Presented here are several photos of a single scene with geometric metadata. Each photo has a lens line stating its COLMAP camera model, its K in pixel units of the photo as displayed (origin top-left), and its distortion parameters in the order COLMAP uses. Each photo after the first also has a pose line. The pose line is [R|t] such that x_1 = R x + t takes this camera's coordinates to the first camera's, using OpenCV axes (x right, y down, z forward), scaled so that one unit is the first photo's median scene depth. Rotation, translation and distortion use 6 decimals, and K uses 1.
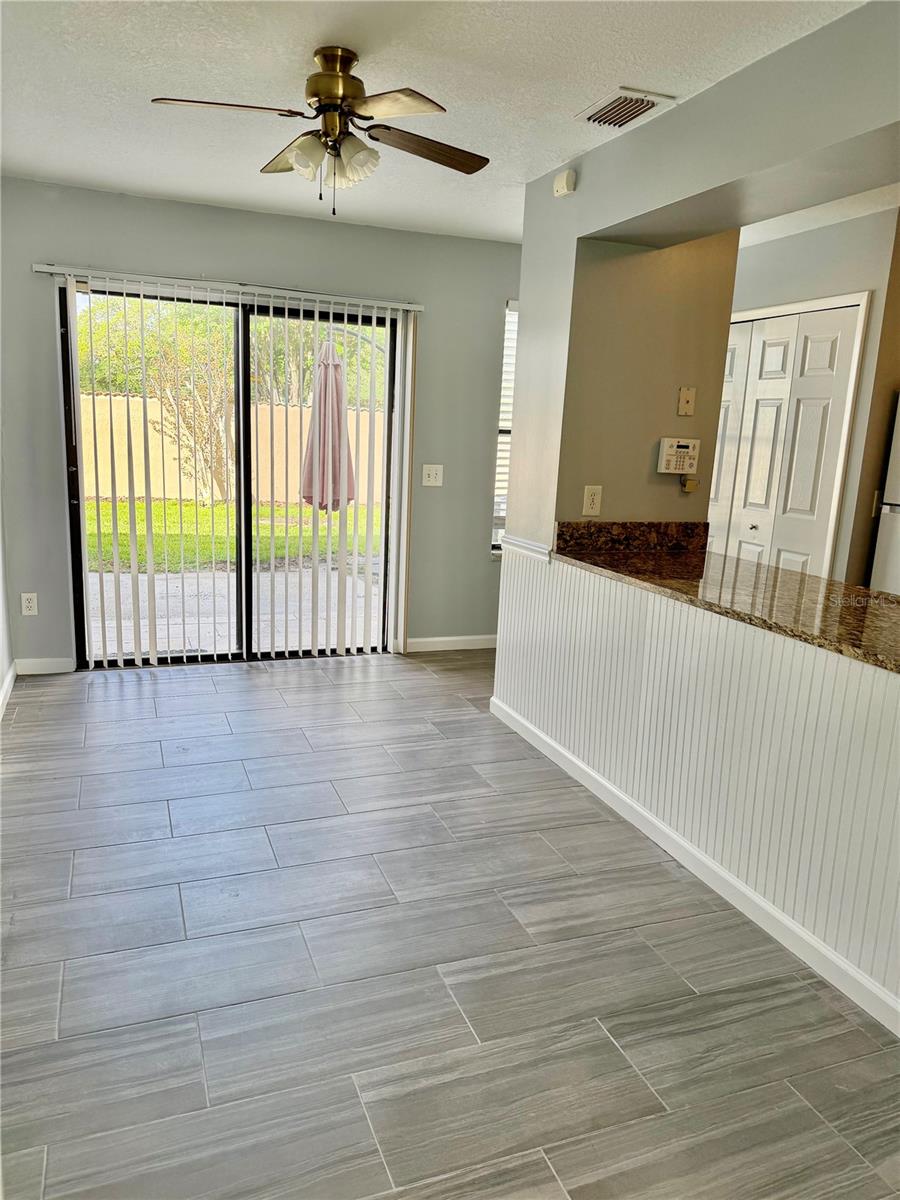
lens RADIAL K [[848.6, 0, 444.4], [0, 848.6, 604.5], [0, 0, 1]] dist [0.126200, -0.233949]
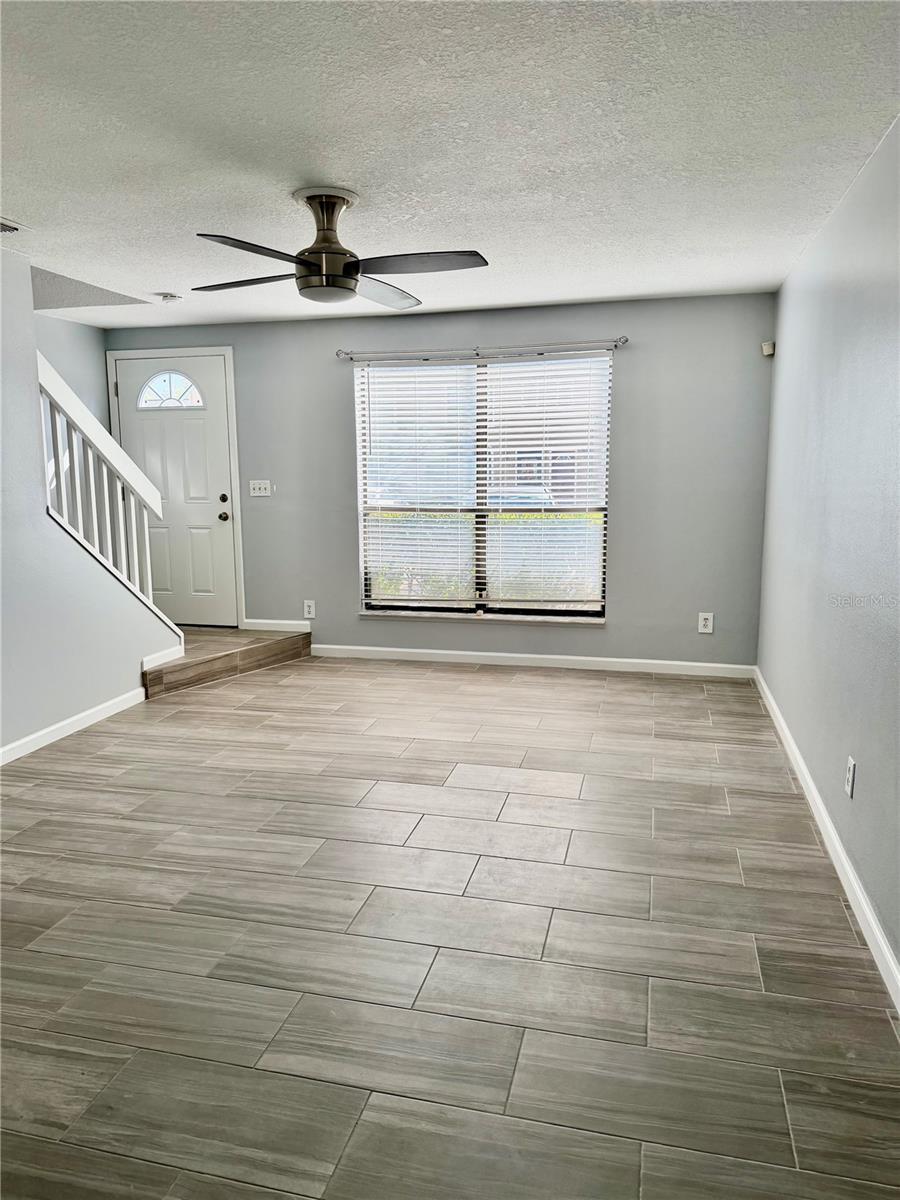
lens RADIAL K [[848.6, 0, 444.4], [0, 848.6, 604.5], [0, 0, 1]] dist [0.126200, -0.233949]
pose [[-0.825222, -0.121390, 0.551610, -0.809706], [0.097709, 0.931224, 0.351104, -0.262958], [-0.556293, 0.343636, -0.756606, 1.198220]]
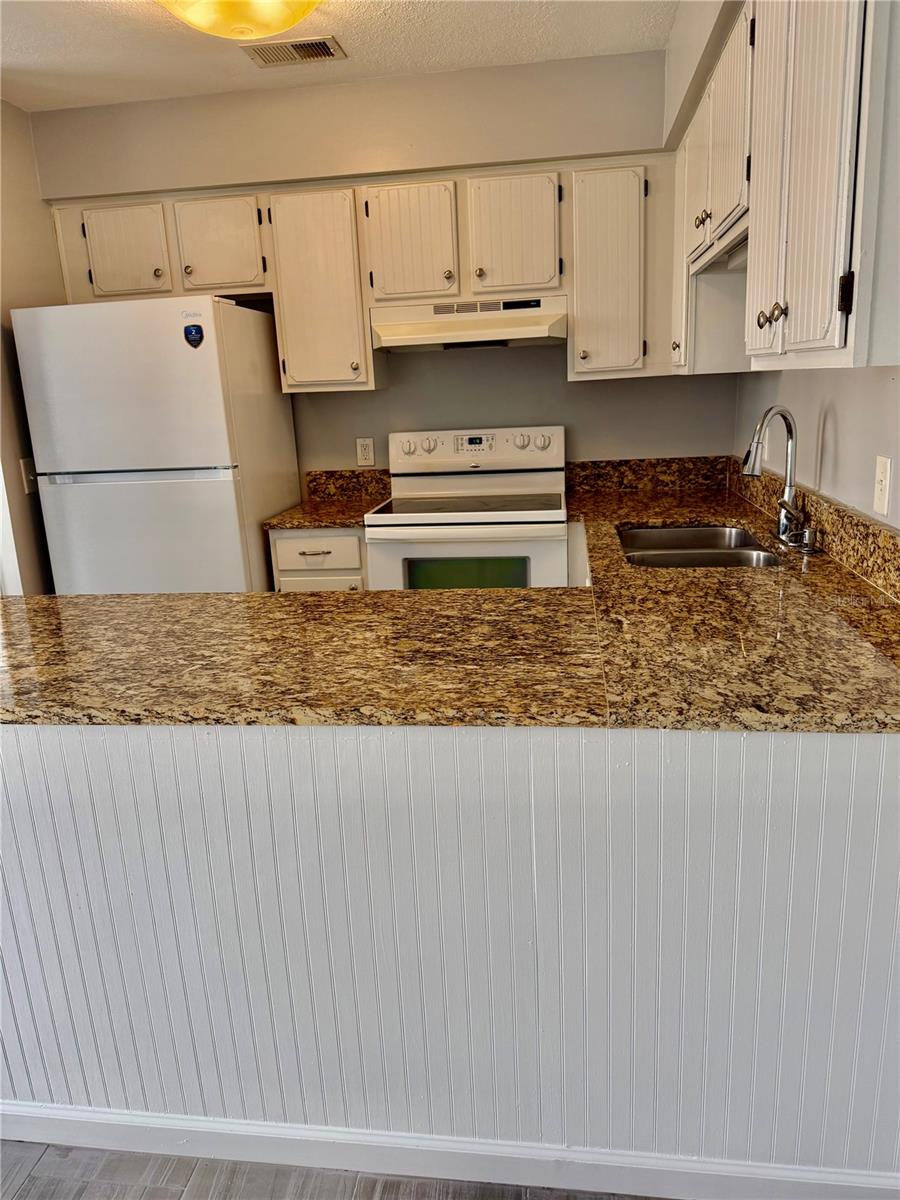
lens RADIAL K [[848.6, 0, 444.4], [0, 848.6, 604.5], [0, 0, 1]] dist [0.126200, -0.233949]
pose [[0.465564, -0.280152, 0.839503, 0.012875], [0.244283, 0.952403, 0.182356, -0.066685], [-0.850633, 0.120178, 0.511841, 0.355846]]
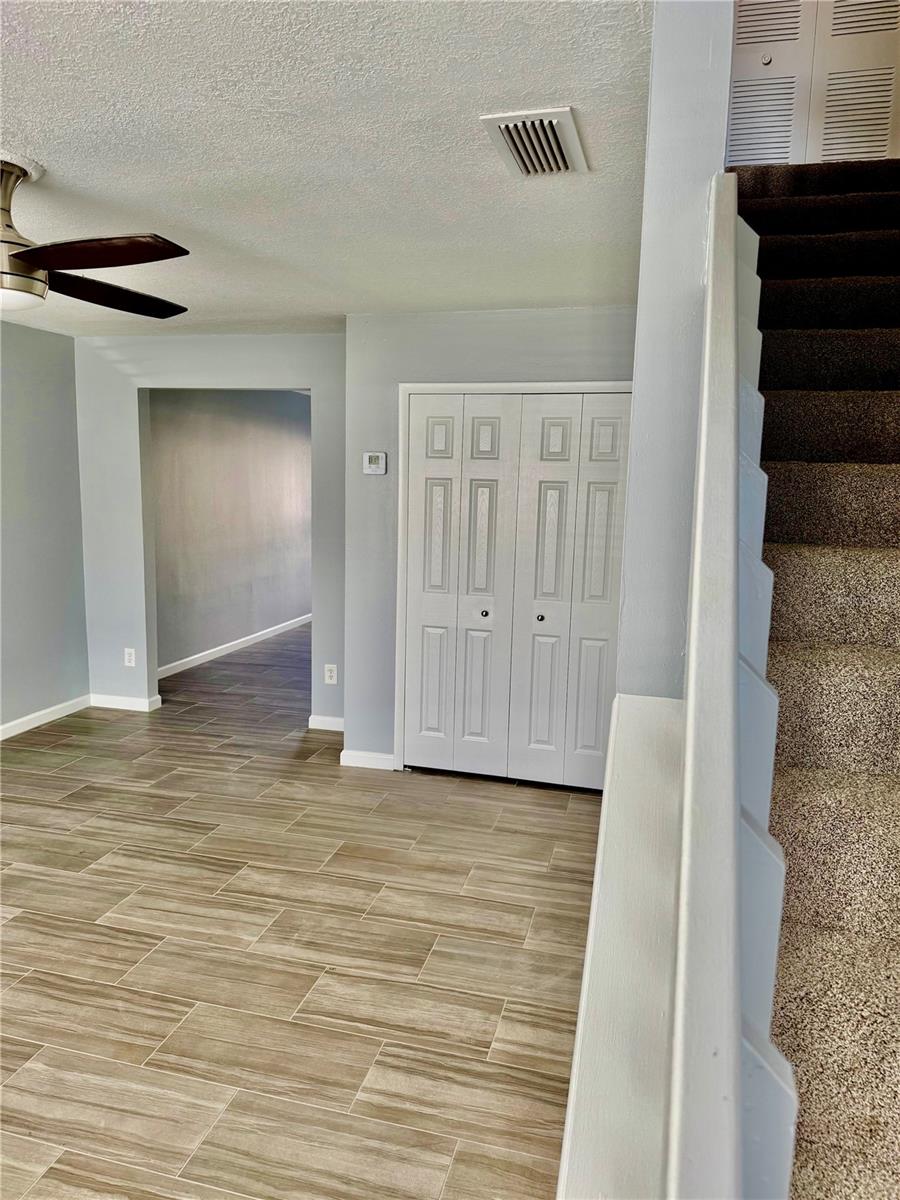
lens RADIAL K [[848.6, 0, 444.4], [0, 848.6, 604.5], [0, 0, 1]] dist [0.126200, -0.233949]
pose [[0.817889, 0.065325, -0.571655, 0.425561], [-0.125793, 0.989800, -0.066869, -0.037865], [0.561456, 0.126602, 0.817765, 0.196373]]
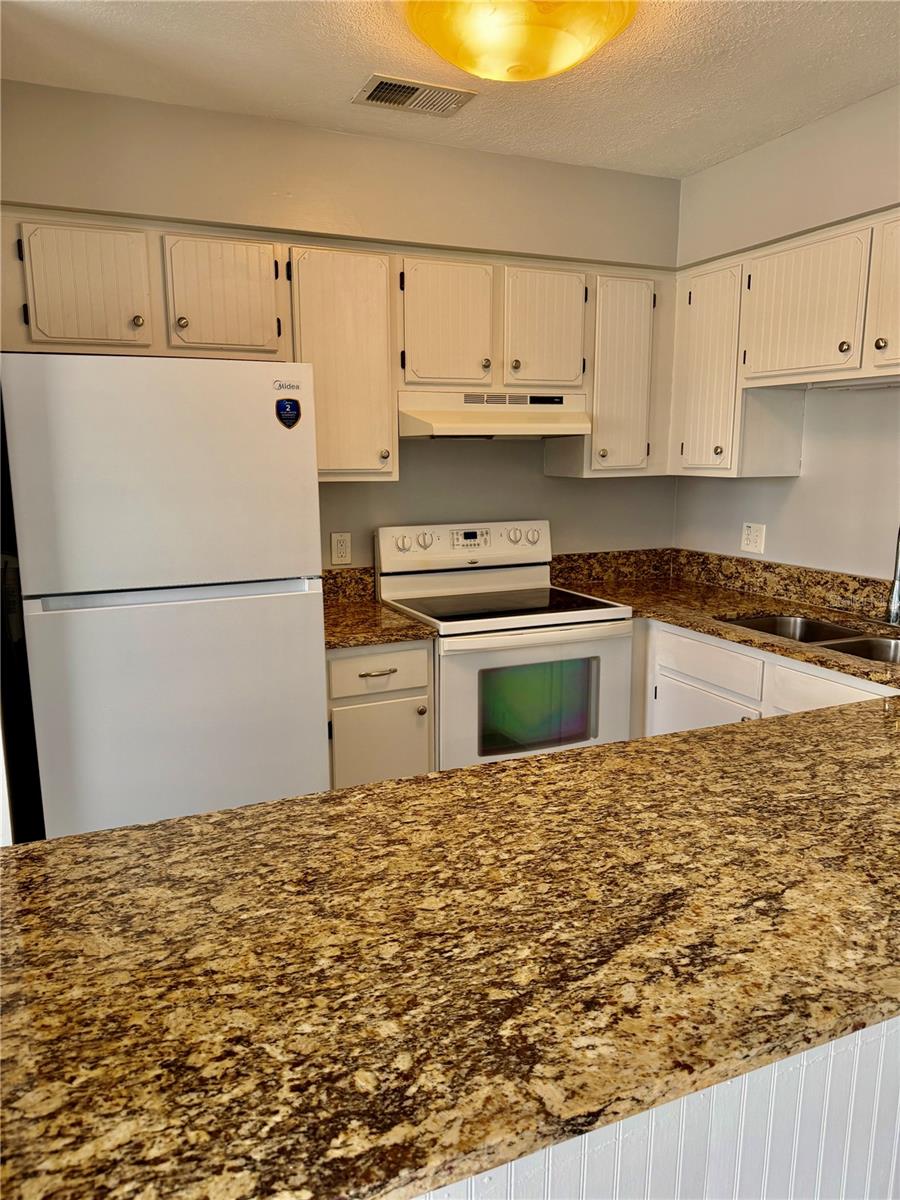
lens RADIAL K [[848.4, 0, 438.1], [0, 848.4, 600.0], [0, 0, 1]] dist [0.122649, -0.222335]
pose [[-0.067627, -0.213251, 0.974654, 0.005168], [0.205119, 0.953051, 0.222756, -0.212577], [-0.976398, 0.214984, -0.020710, 0.910854]]
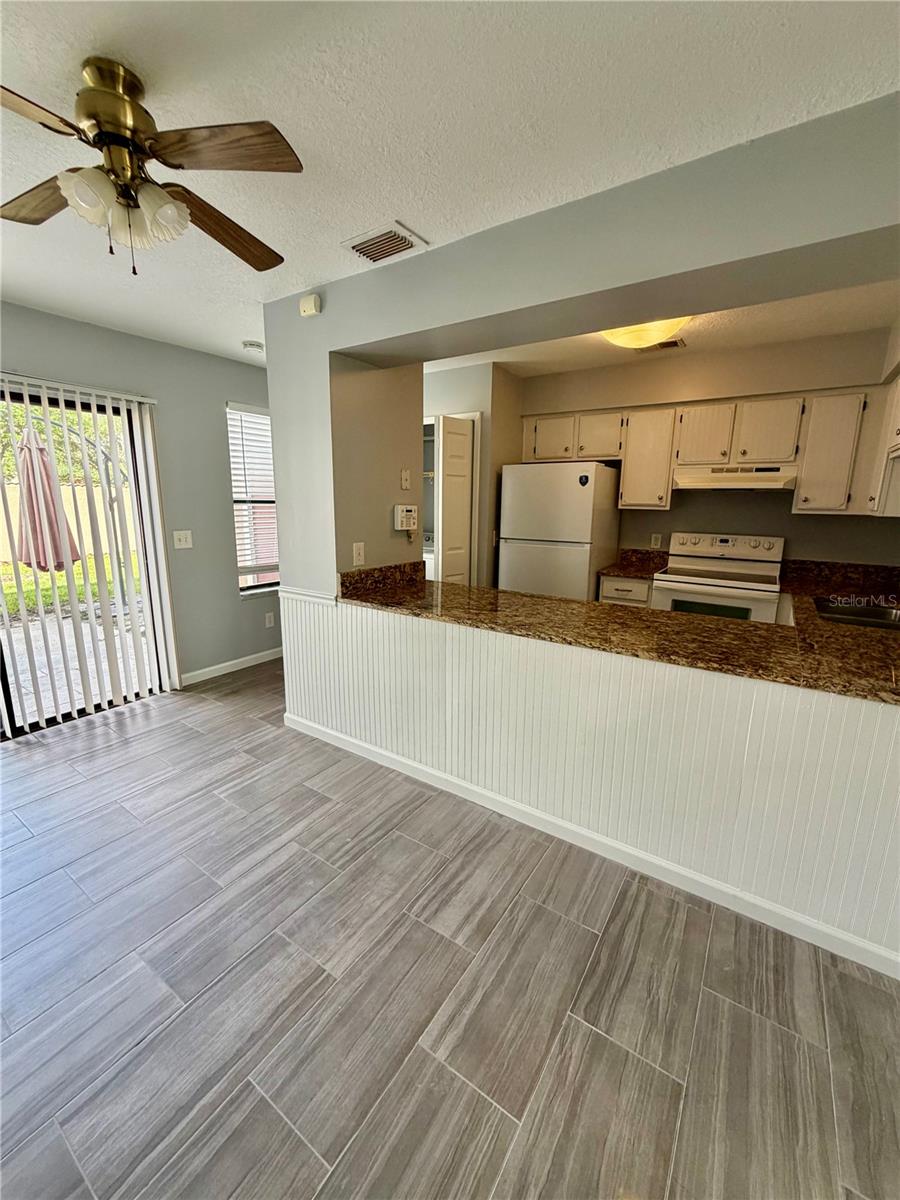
lens RADIAL K [[478.2, 0, 449.5], [0, 478.2, 595.8], [0, 0, 1]] dist [-0.001143, 0.000270]
pose [[0.812363, -0.143650, 0.565182, -0.140373], [0.136998, 0.989072, 0.054474, -0.079364], [-0.566831, 0.033176, 0.823166, 0.314984]]
